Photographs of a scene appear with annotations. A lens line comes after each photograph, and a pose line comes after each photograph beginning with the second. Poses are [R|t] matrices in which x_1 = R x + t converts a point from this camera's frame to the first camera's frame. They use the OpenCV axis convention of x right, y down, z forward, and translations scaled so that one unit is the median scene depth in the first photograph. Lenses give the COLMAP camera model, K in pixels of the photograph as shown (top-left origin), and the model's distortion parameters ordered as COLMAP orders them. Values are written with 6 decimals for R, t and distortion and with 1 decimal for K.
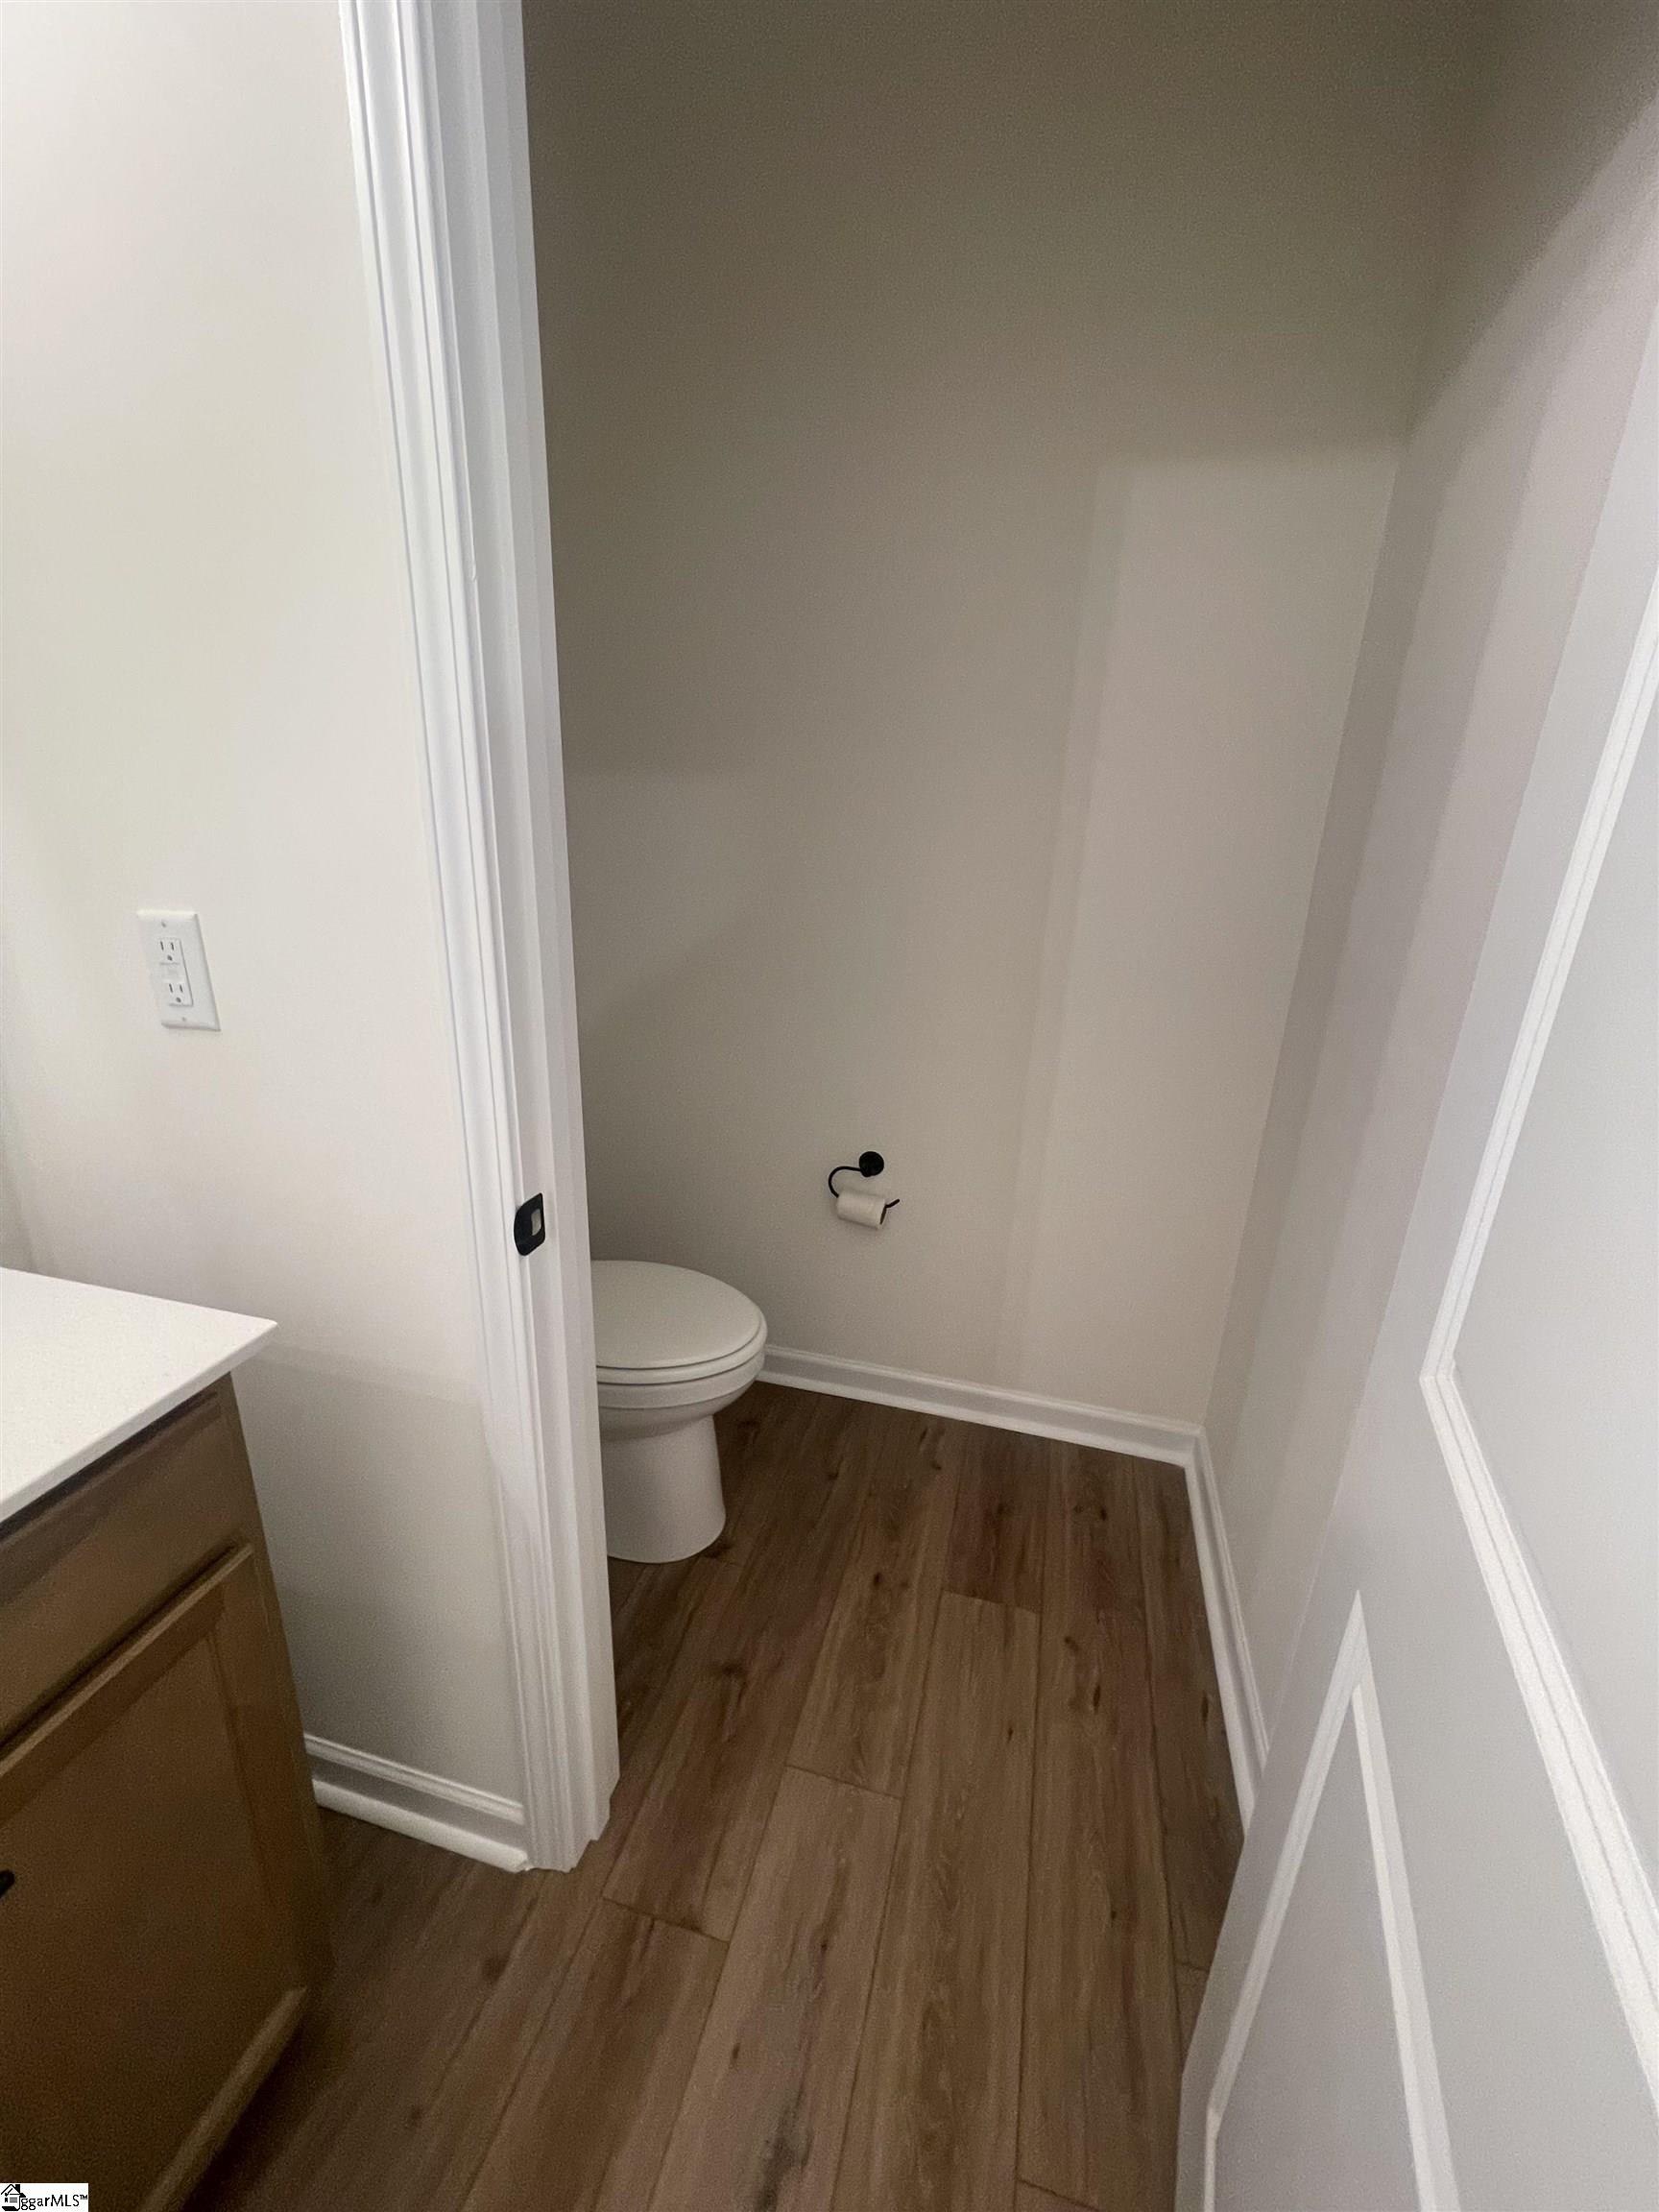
lens RADIAL K [[889.2, 0, 824.2], [0, 889.2, 1095.1], [0, 0, 1]] dist [-0.002000, 0.000425]
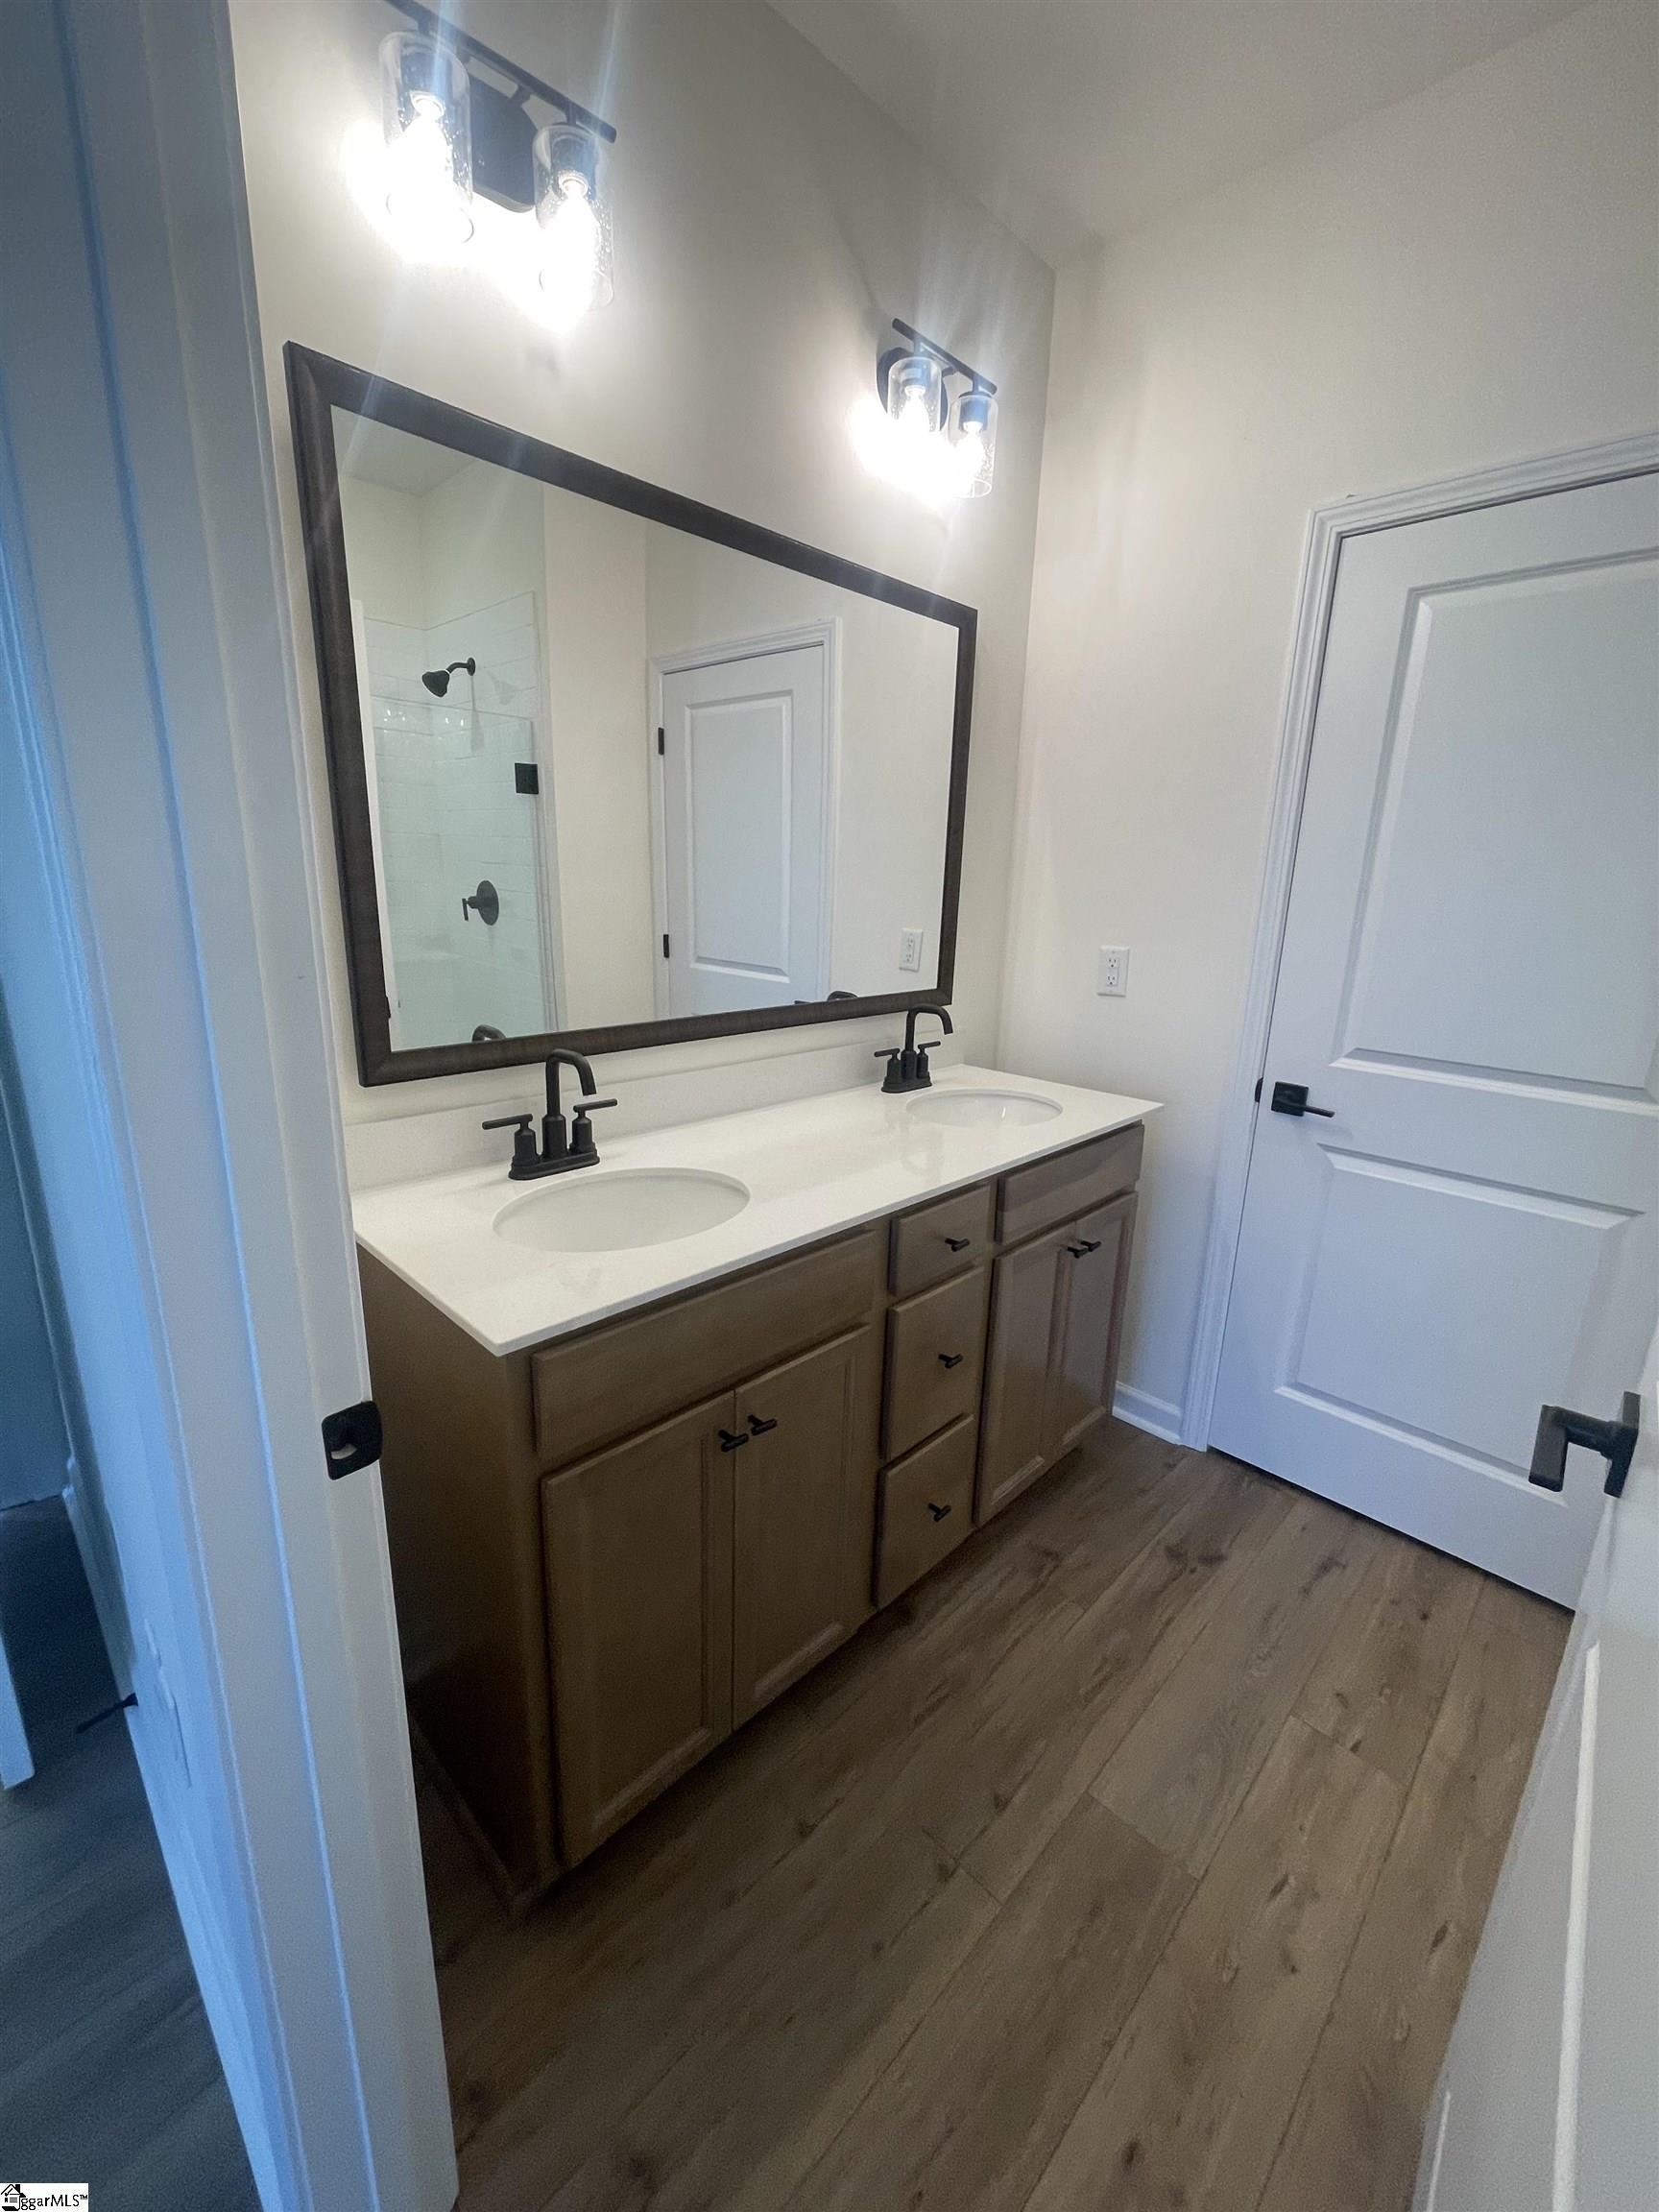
lens RADIAL K [[889.2, 0, 824.2], [0, 889.2, 1095.1], [0, 0, 1]] dist [-0.002000, 0.000425]
pose [[0.862445, 0.114015, -0.493143, -0.168402], [-0.161906, 0.985252, -0.055362, 0.452414], [0.479558, 0.127589, 0.868185, -1.435690]]
